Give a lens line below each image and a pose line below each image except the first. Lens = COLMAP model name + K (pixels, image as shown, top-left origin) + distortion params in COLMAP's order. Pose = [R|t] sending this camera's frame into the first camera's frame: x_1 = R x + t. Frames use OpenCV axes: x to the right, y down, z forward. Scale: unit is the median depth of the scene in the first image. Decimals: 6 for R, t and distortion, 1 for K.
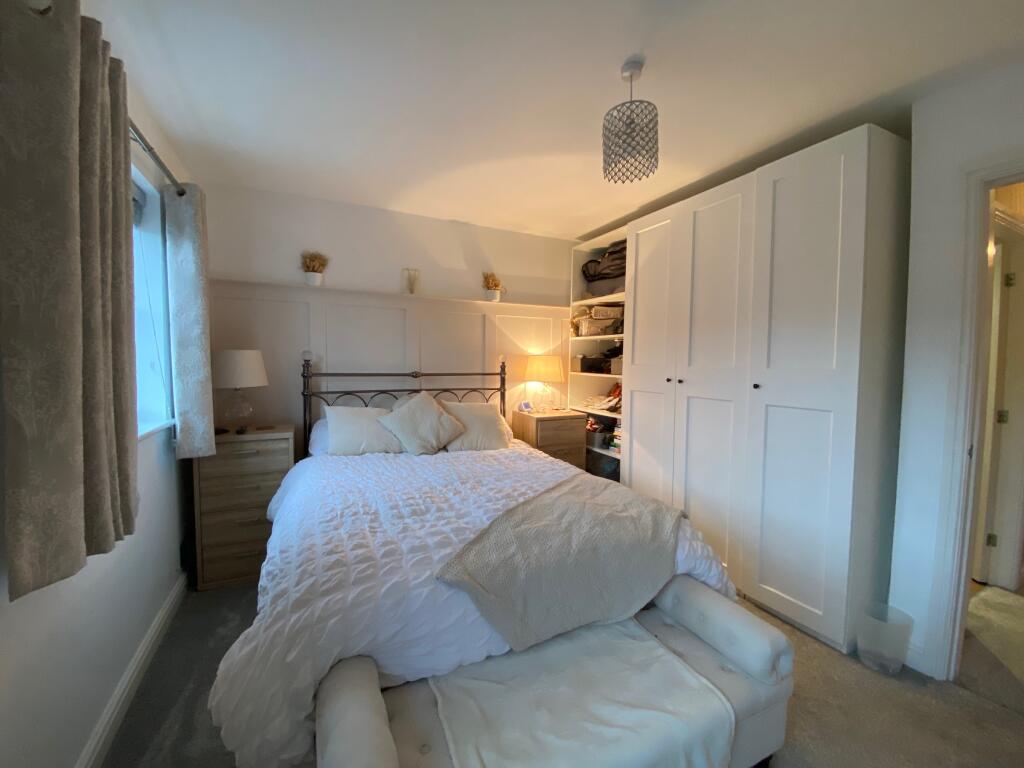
lens RADIAL K [[409.7, 0, 510.1], [0, 409.7, 382.9], [0, 0, 1]] dist [0.022599, -0.019675]
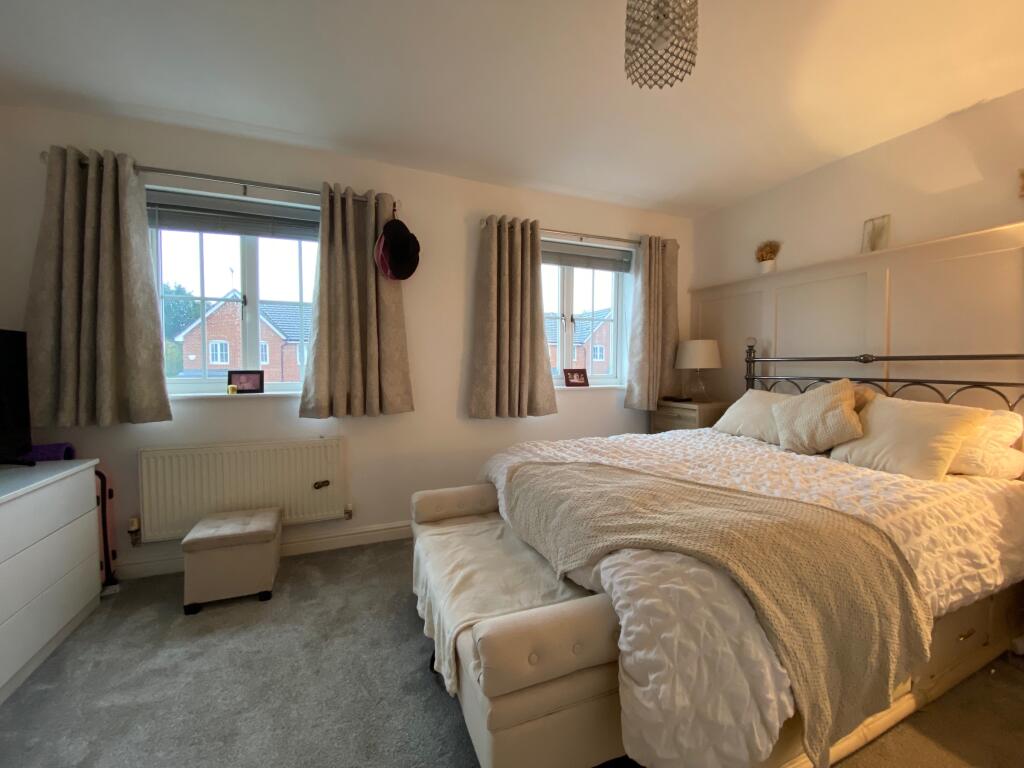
lens RADIAL K [[412.6, 0, 510.5], [0, 412.6, 381.3], [0, 0, 1]] dist [-0.001056, -0.012883]
pose [[-0.067163, 0.027902, -0.997352, 0.621368], [-0.050783, 0.998218, 0.031346, 0.034221], [0.996449, 0.052754, -0.065627, 0.453975]]
